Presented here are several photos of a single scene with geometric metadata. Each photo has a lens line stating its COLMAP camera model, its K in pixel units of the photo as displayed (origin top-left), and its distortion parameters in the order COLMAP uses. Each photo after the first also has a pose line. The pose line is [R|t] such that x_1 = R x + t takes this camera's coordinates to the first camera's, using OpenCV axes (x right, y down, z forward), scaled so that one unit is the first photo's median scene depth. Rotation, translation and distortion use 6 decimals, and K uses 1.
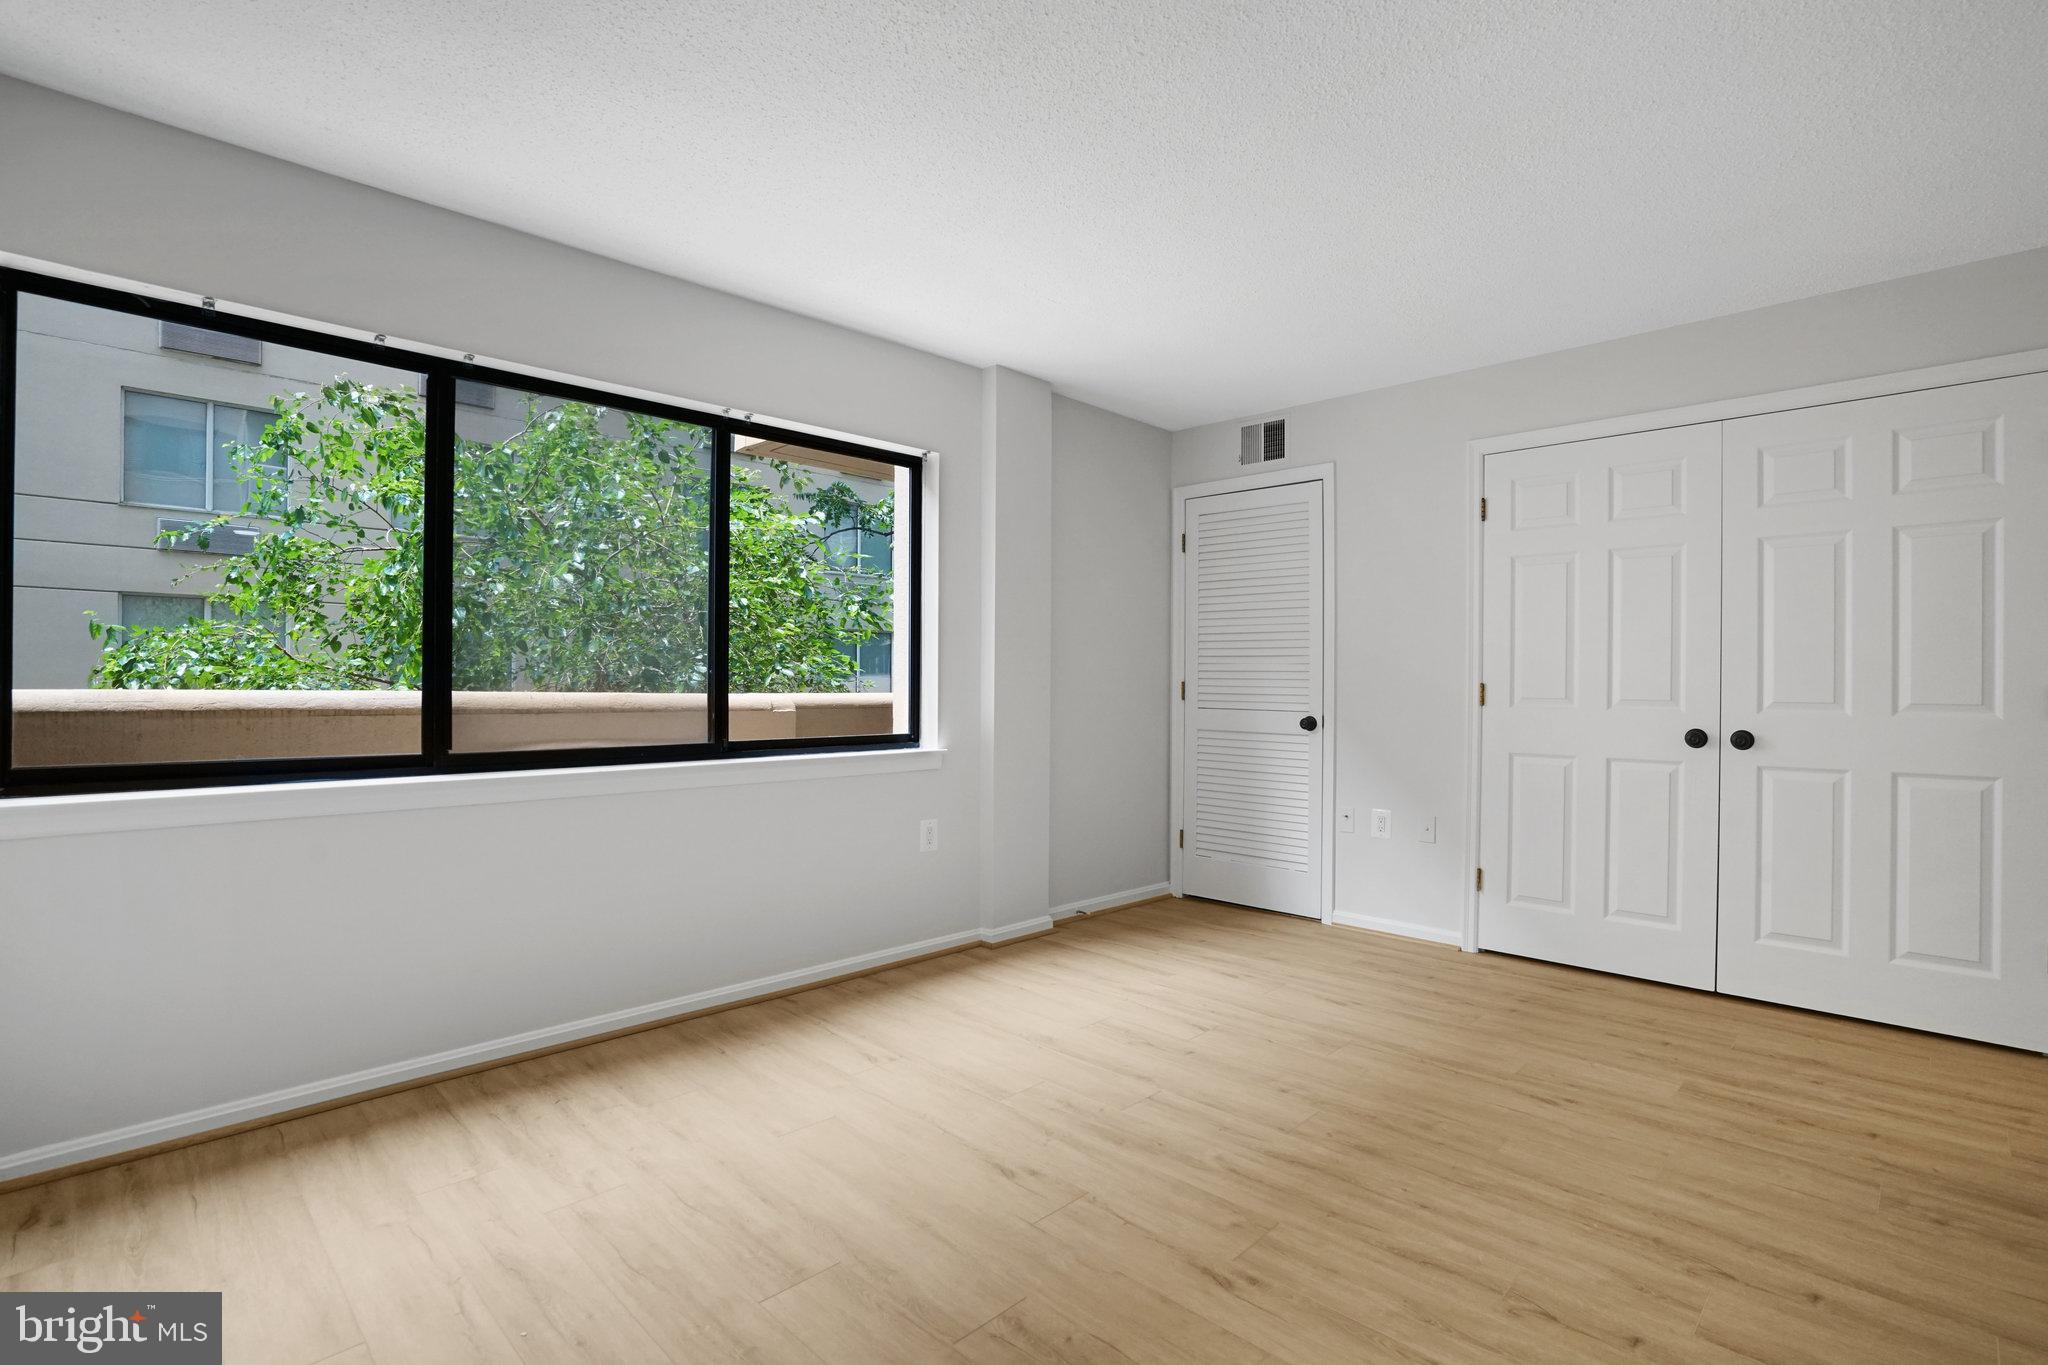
lens RADIAL K [[962.7, 0, 1008.4], [0, 962.7, 680.9], [0, 0, 1]] dist [-0.060845, 0.024322]
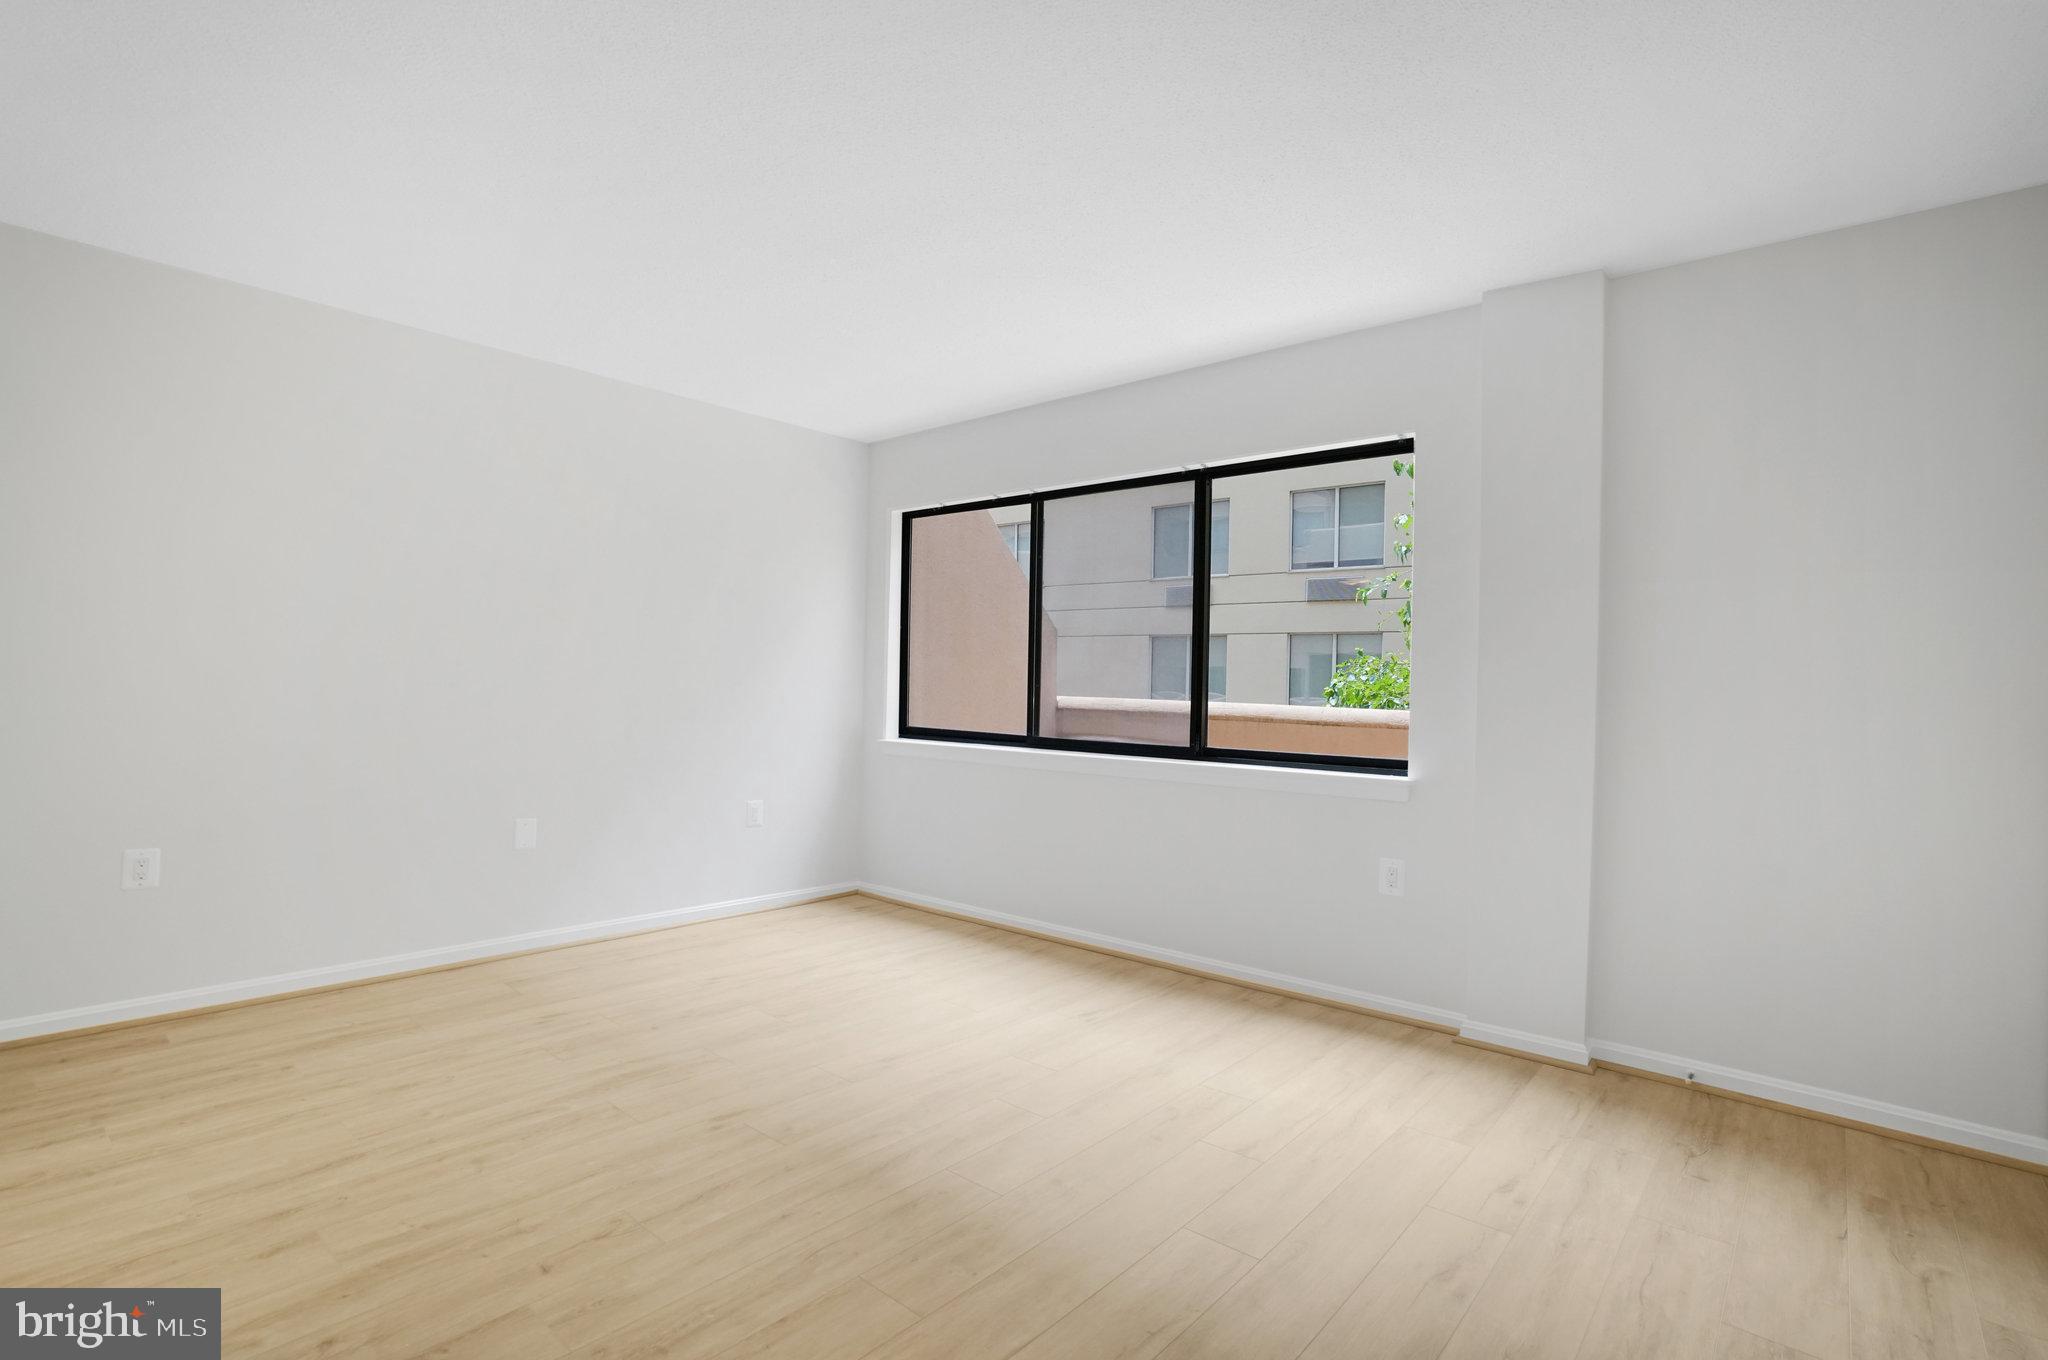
lens RADIAL K [[962.7, 0, 1008.4], [0, 962.7, 678.4], [0, 0, 1]] dist [-0.060845, 0.024322]
pose [[0.073156, -0.012605, -0.997241, 1.194673], [-0.020751, 0.999684, -0.014158, 0.002490], [0.997105, 0.021729, 0.072872, 0.942141]]
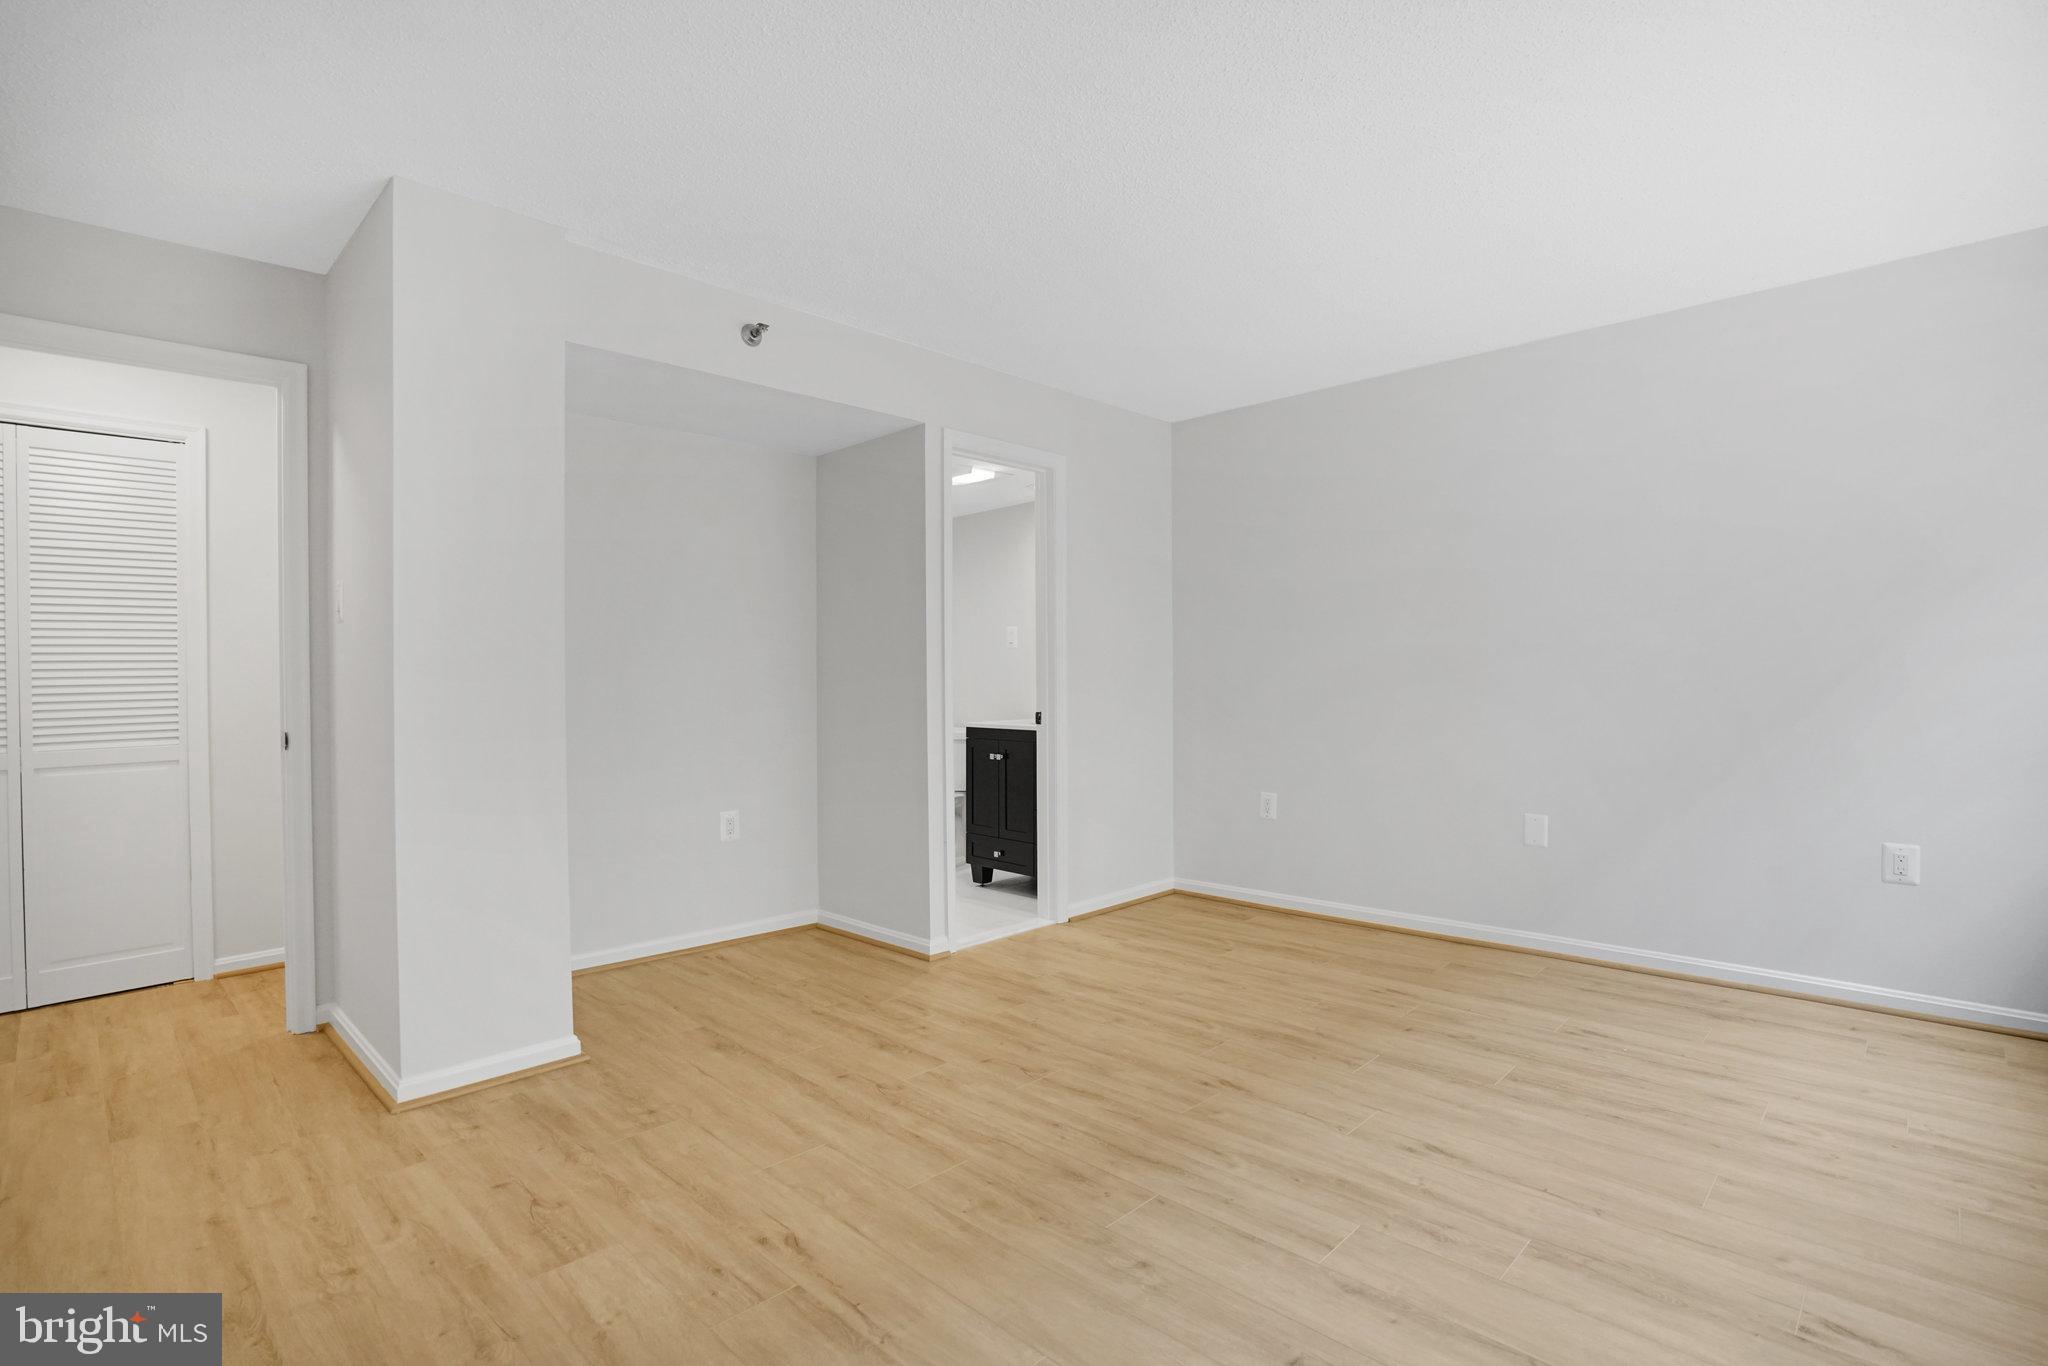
lens RADIAL K [[981.1, 0, 1024.0], [0, 981.1, 683.0], [0, 0, 1]] dist [-0.062620, 0.024311]
pose [[-0.999632, 0.008011, -0.025921, 0.417158], [0.007835, 0.999946, 0.006891, 0.001098], [0.025974, 0.006686, -0.999640, 1.803999]]
